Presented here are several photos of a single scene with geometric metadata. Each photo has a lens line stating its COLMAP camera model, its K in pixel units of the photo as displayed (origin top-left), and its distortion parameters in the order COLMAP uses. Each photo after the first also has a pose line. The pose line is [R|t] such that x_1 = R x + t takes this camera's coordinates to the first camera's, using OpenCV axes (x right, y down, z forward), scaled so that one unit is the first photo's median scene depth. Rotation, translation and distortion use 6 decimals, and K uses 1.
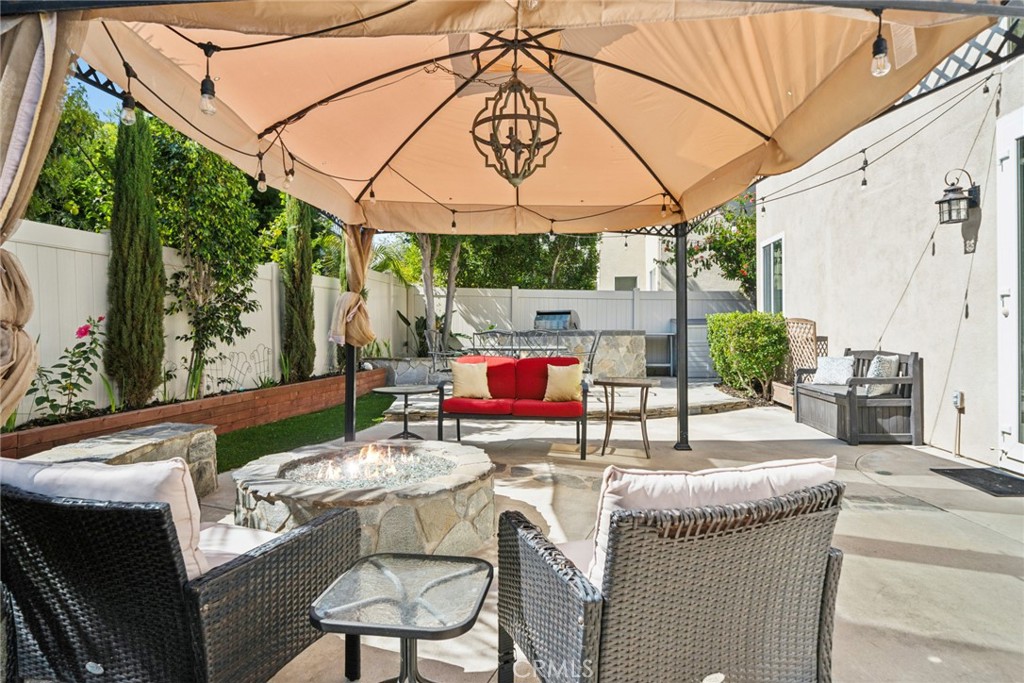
lens RADIAL K [[562.4, 0, 513.3], [0, 562.4, 338.2], [0, 0, 1]] dist [0.005493, 0.000231]
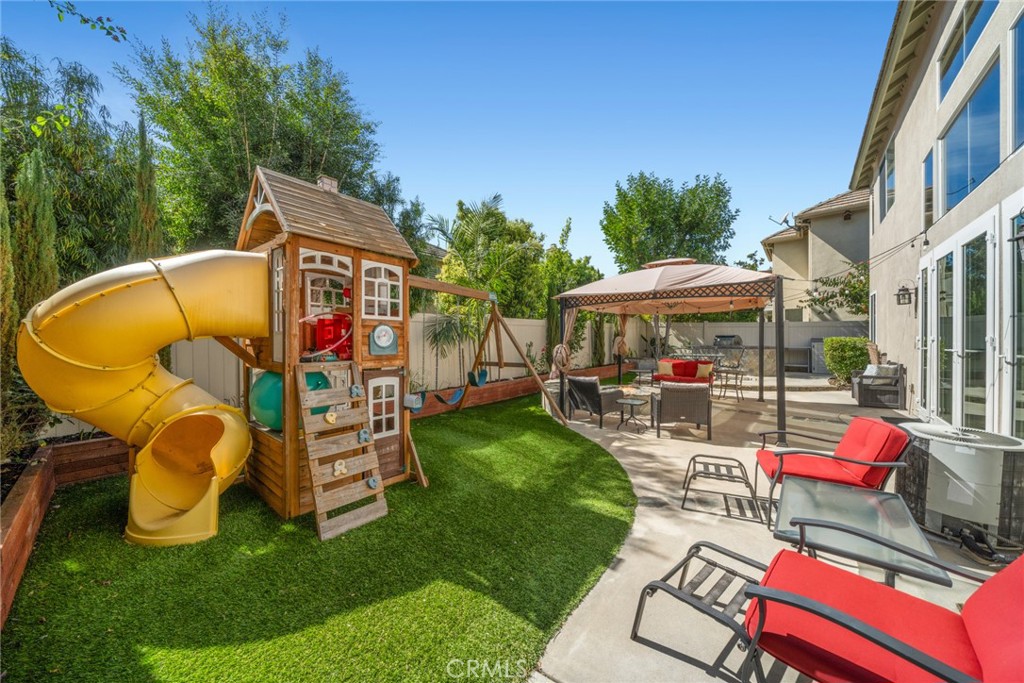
lens RADIAL K [[346.2, 0, 514.4], [0, 346.2, 341.7], [0, 0, 1]] dist [0.000306, 0.000005]
pose [[0.842604, 0.001523, -0.538531, 0.136697], [-0.001432, 0.999999, 0.000587, -0.034924], [0.538531, 0.000277, 0.842605, -0.510030]]
